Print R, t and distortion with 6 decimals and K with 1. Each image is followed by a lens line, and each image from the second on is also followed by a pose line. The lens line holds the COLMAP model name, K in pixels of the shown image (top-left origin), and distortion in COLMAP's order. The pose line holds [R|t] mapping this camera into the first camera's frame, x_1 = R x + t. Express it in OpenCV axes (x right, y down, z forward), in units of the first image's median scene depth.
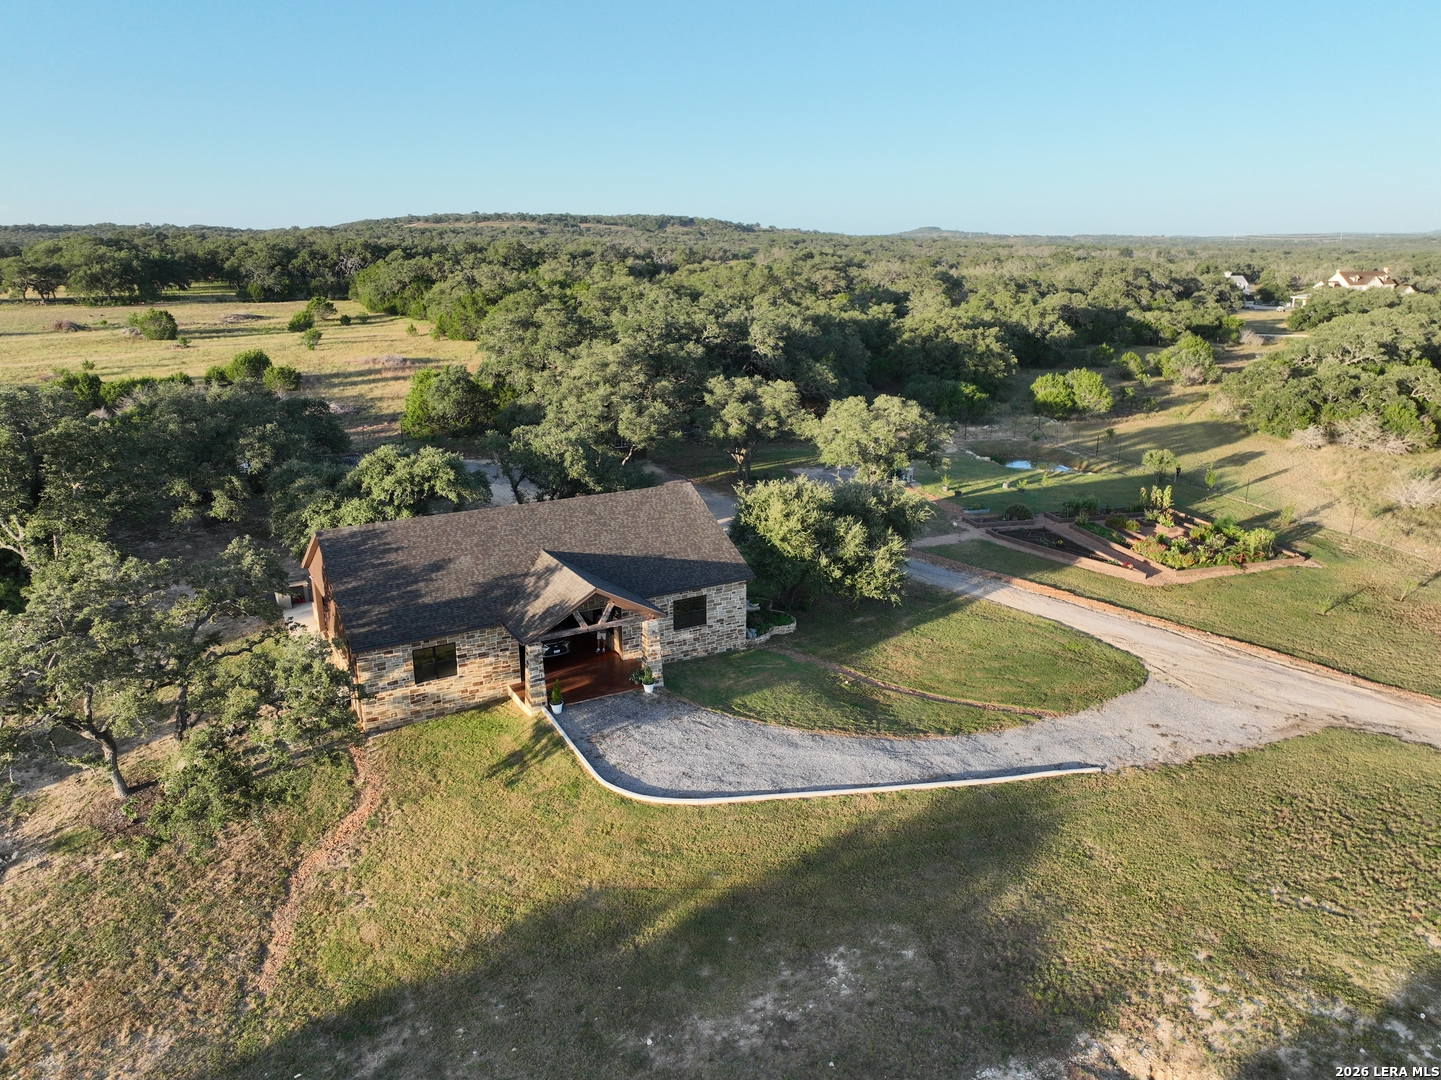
lens RADIAL K [[1010.6, 0, 720.4], [0, 1010.6, 534.3], [0, 0, 1]] dist [-0.005281, 0.022215]
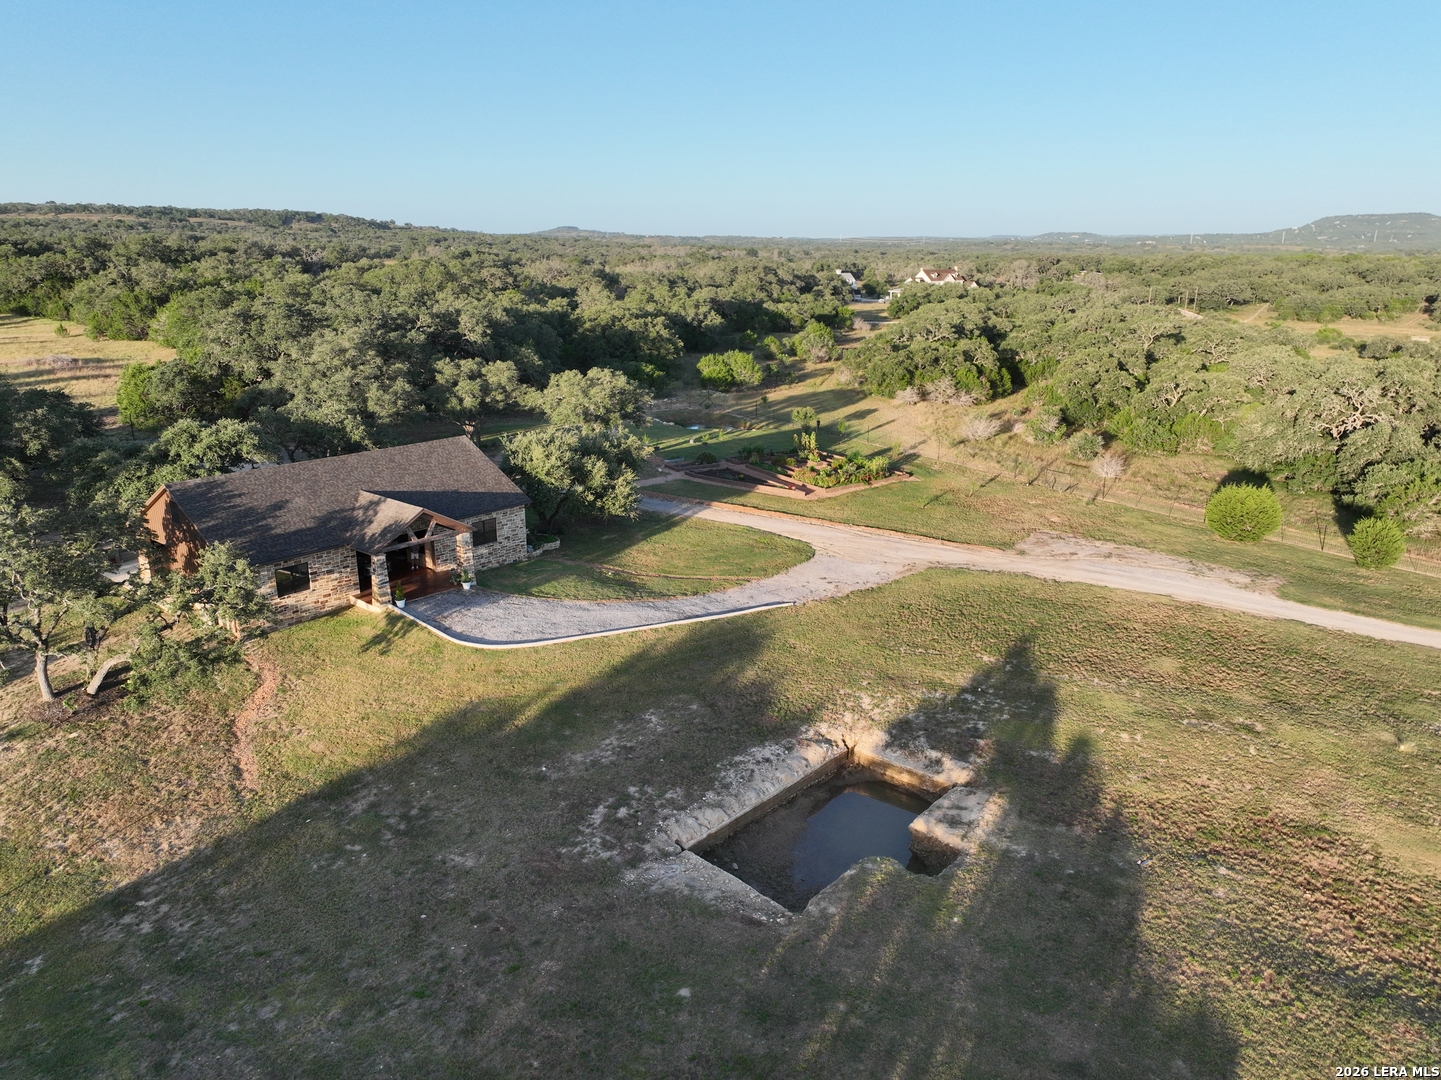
lens RADIAL K [[1010.6, 0, 719.5], [0, 1010.6, 535.2], [0, 0, 1]] dist [-0.005281, 0.022215]
pose [[0.942879, -0.086245, 0.321777, -0.101032], [0.085679, 0.996195, 0.015949, 0.054107], [-0.321928, 0.012532, 0.946681, -0.190856]]
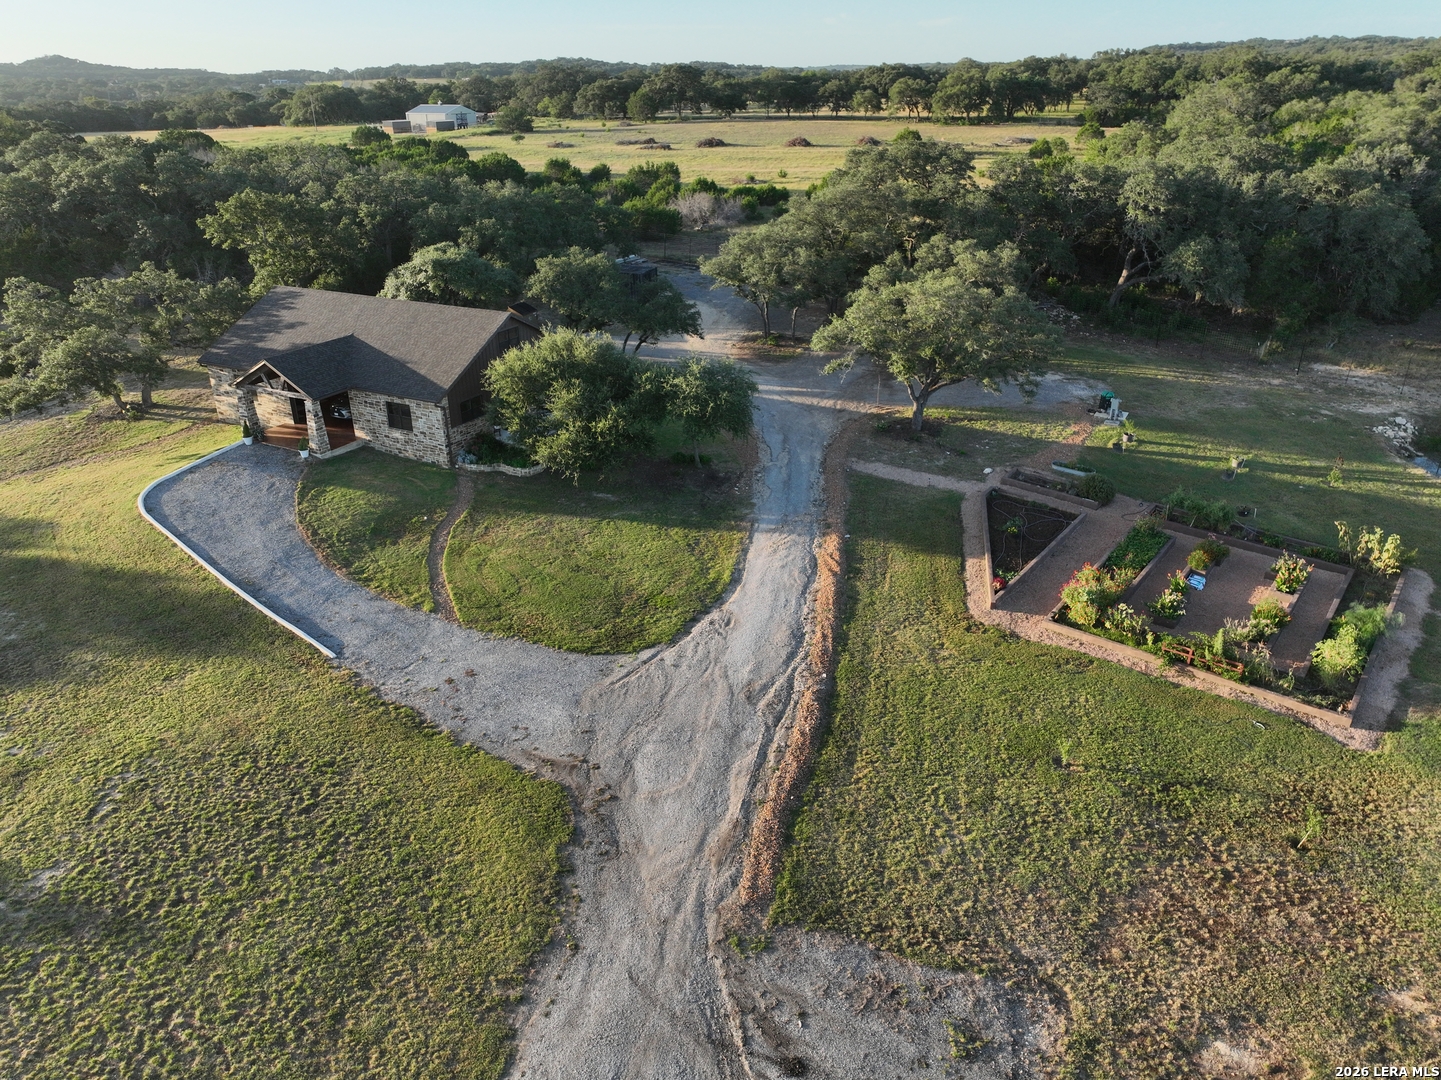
lens RADIAL K [[1010.6, 0, 719.5], [0, 1010.6, 549.5], [0, 0, 1]] dist [-0.005281, 0.022215]
pose [[0.537741, 0.357666, -0.763485, 0.680964], [-0.222951, 0.933647, 0.280351, -0.114063], [0.813098, 0.019464, 0.581802, 0.396990]]
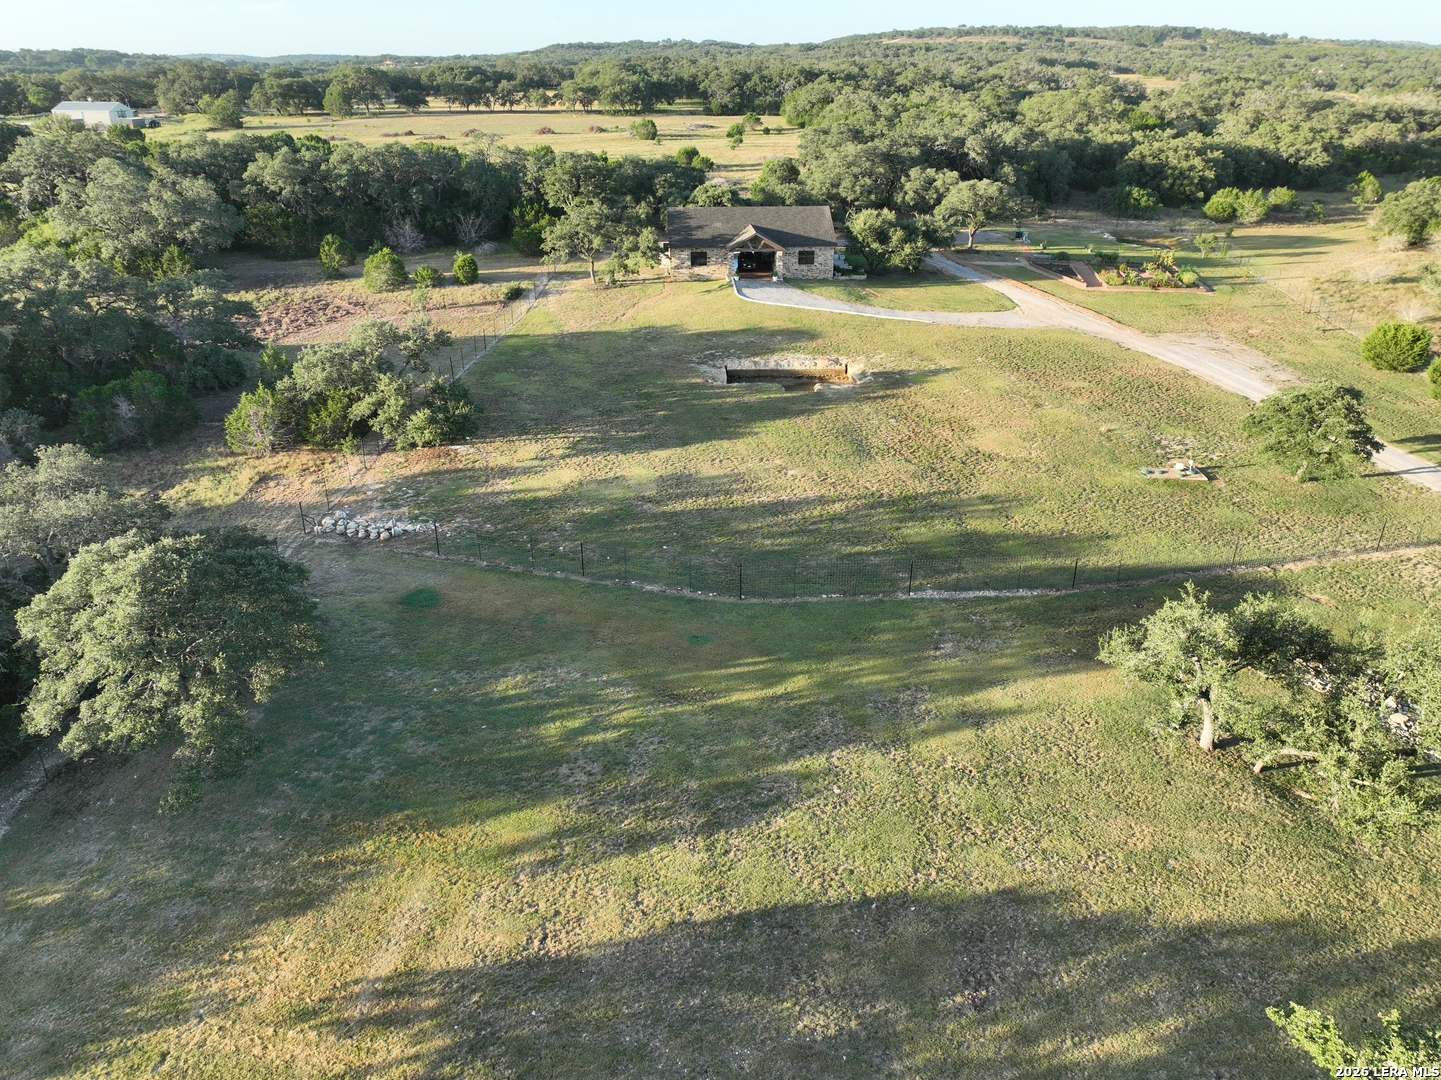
lens RADIAL K [[1010.6, 0, 721.4], [0, 1010.6, 537.0], [0, 0, 1]] dist [-0.005281, 0.022215]
pose [[0.899664, 0.189105, -0.393502, 0.527193], [-0.122617, 0.974491, 0.187971, 0.183957], [0.419010, -0.120860, 0.899902, -0.802389]]
